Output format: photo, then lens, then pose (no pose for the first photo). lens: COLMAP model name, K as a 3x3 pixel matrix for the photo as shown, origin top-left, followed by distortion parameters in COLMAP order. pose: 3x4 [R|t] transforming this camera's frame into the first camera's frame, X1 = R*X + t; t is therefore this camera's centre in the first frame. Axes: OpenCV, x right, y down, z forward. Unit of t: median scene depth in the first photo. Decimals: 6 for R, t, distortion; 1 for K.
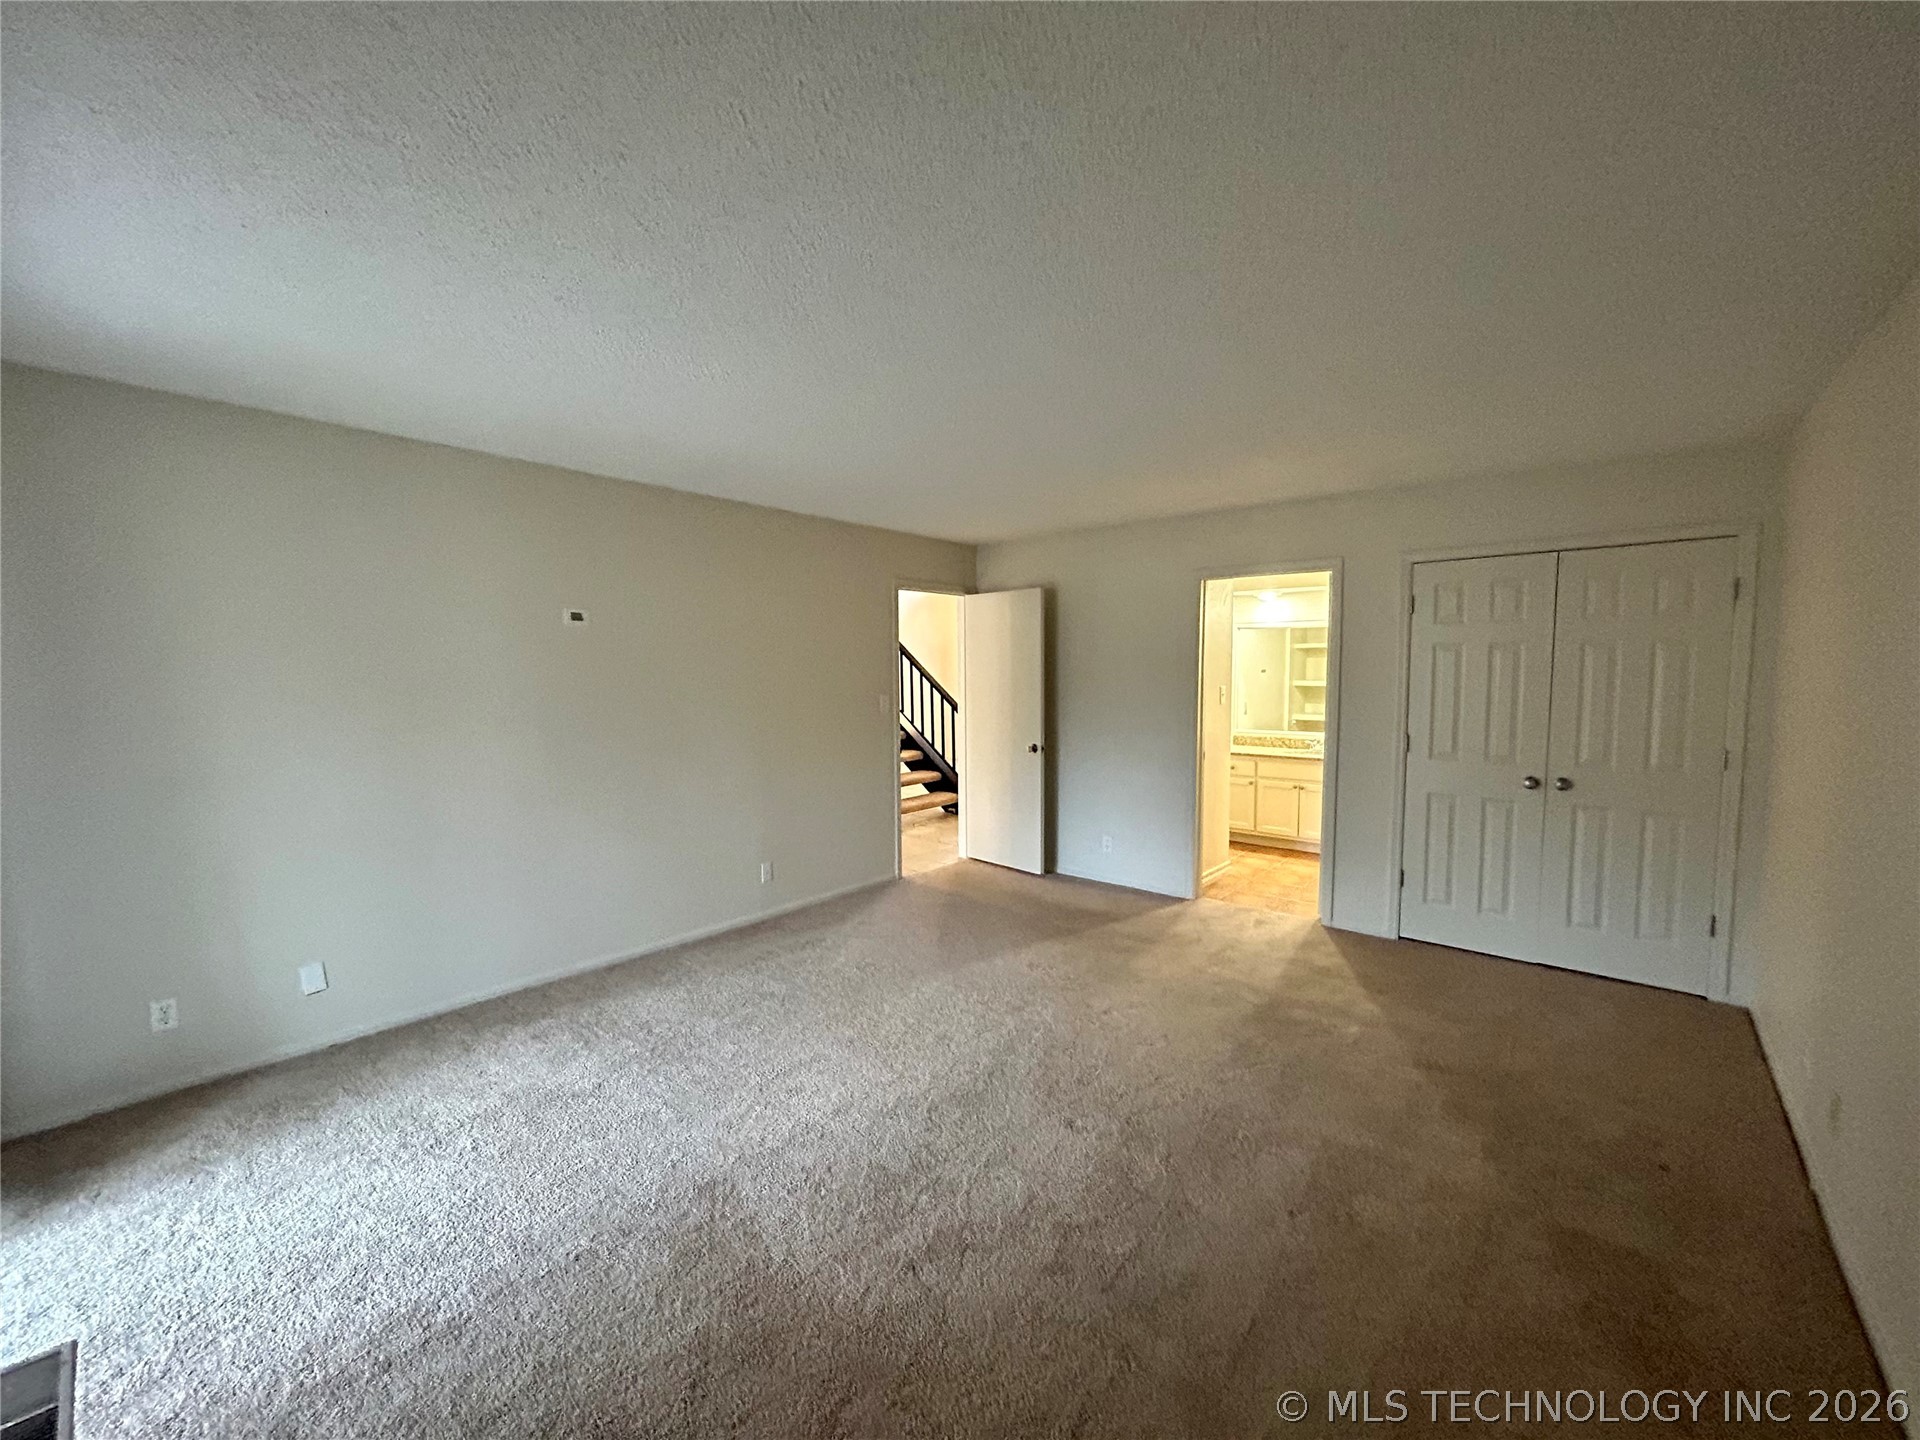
lens RADIAL K [[777.2, 0, 960.5], [0, 777.2, 721.1], [0, 0, 1]] dist [-0.001021, 0.000423]
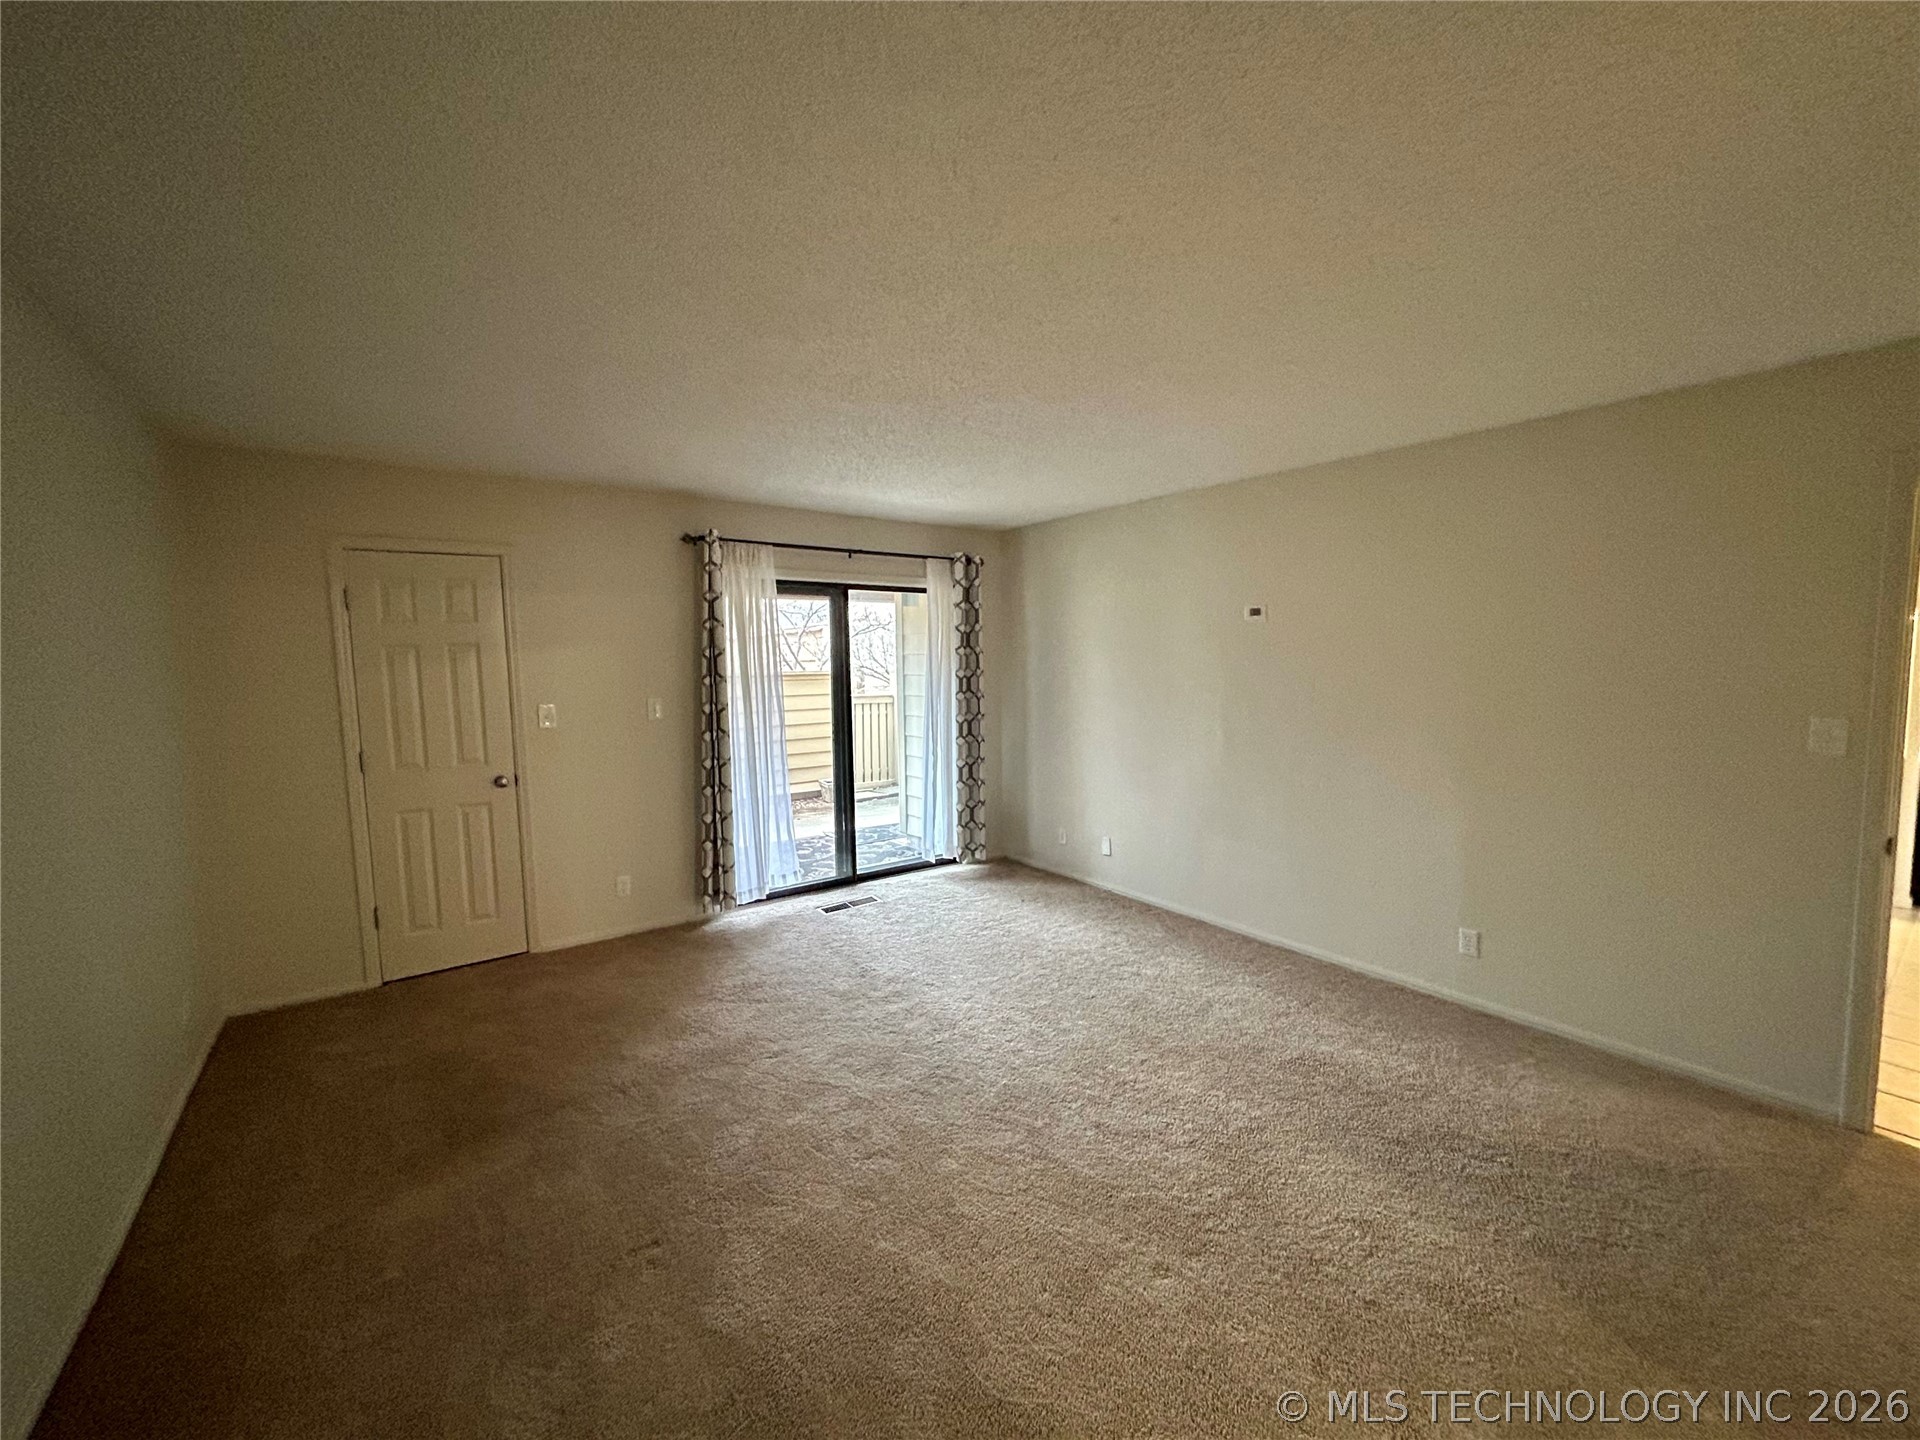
lens RADIAL K [[777.2, 0, 962.1], [0, 777.2, 723.9], [0, 0, 1]] dist [-0.001021, 0.000423]
pose [[-0.221260, 0.093681, -0.970705, 0.723313], [-0.062704, 0.991949, 0.110024, -0.078438], [0.973197, 0.085211, -0.213605, 0.914817]]
